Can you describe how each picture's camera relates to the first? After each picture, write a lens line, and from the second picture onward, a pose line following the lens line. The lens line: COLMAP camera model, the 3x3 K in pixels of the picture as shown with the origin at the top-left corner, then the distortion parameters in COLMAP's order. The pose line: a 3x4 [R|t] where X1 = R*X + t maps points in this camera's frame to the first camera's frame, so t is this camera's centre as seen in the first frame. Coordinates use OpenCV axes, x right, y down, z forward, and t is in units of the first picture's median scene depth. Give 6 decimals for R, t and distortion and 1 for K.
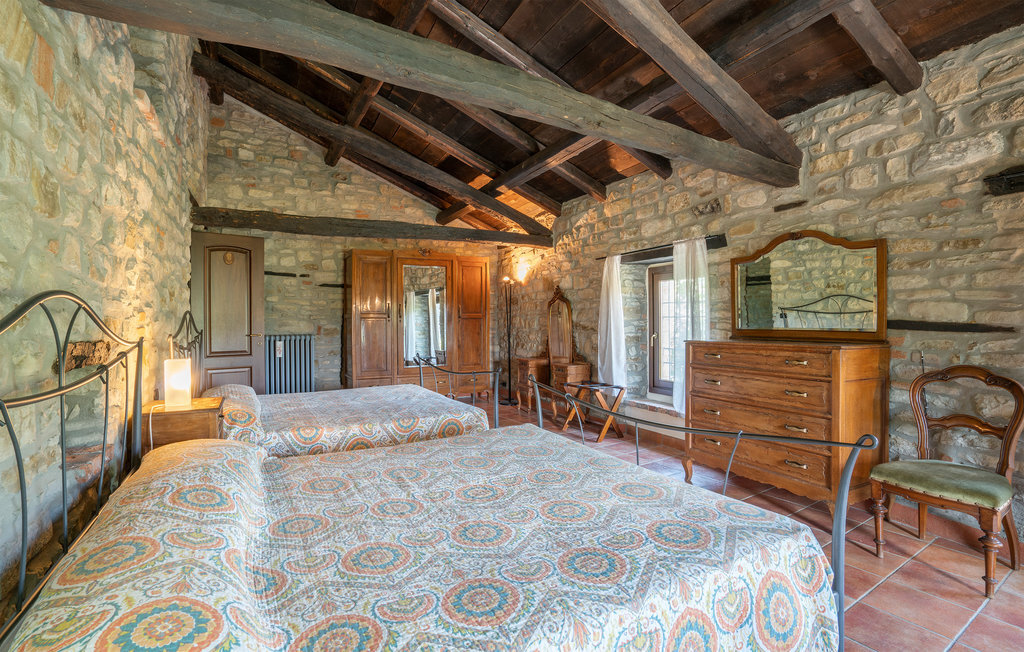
lens RADIAL K [[476.9, 0, 512.0], [0, 476.9, 326.0], [0, 0, 1]] dist [-0.025976, -0.000130]
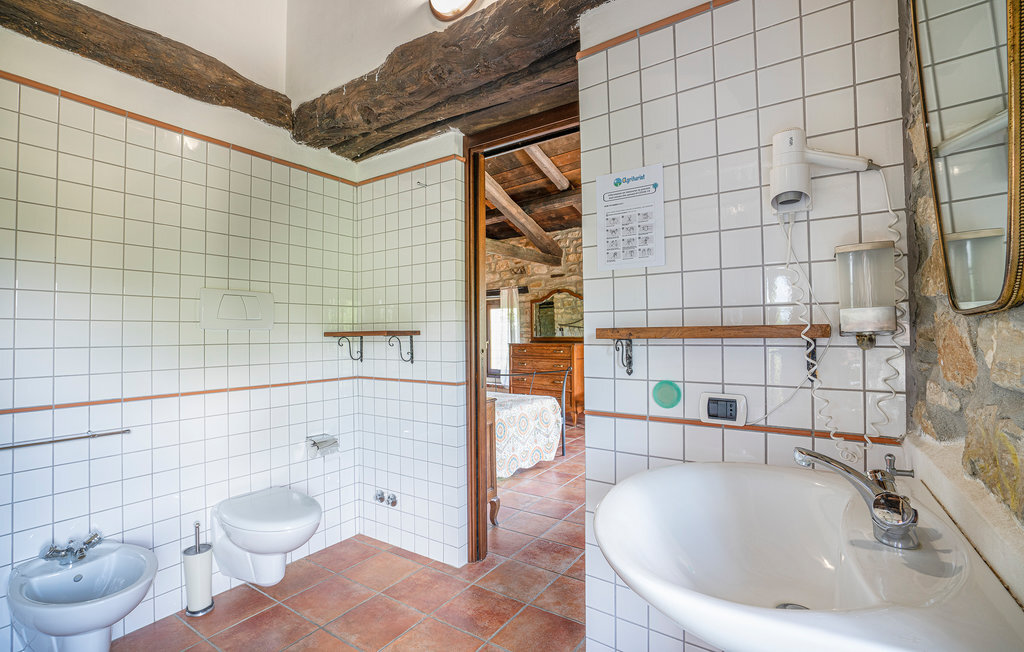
lens RADIAL K [[446.4, 0, 512.0], [0, 446.4, 326.0], [0, 0, 1]] dist [-0.073973, 0.000064]
pose [[0.923317, 0.005397, 0.384001, -0.270980], [0.004295, 0.999694, -0.024377, 0.004810], [-0.384015, 0.024157, 0.923011, -0.572781]]
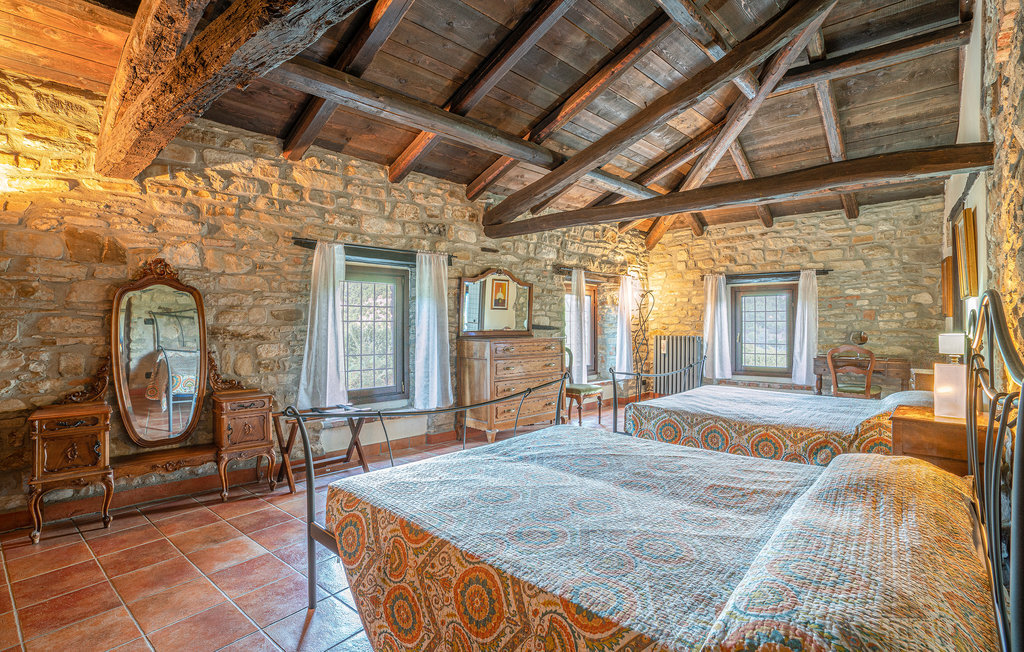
lens RADIAL K [[476.9, 0, 512.0], [0, 476.9, 326.0], [0, 0, 1]] dist [-0.025976, -0.000130]
pose [[-0.282276, 0.006675, 0.959310, -0.781696], [0.016161, 0.999867, -0.002202, -0.002539], [-0.959197, 0.014882, -0.282346, 1.165708]]
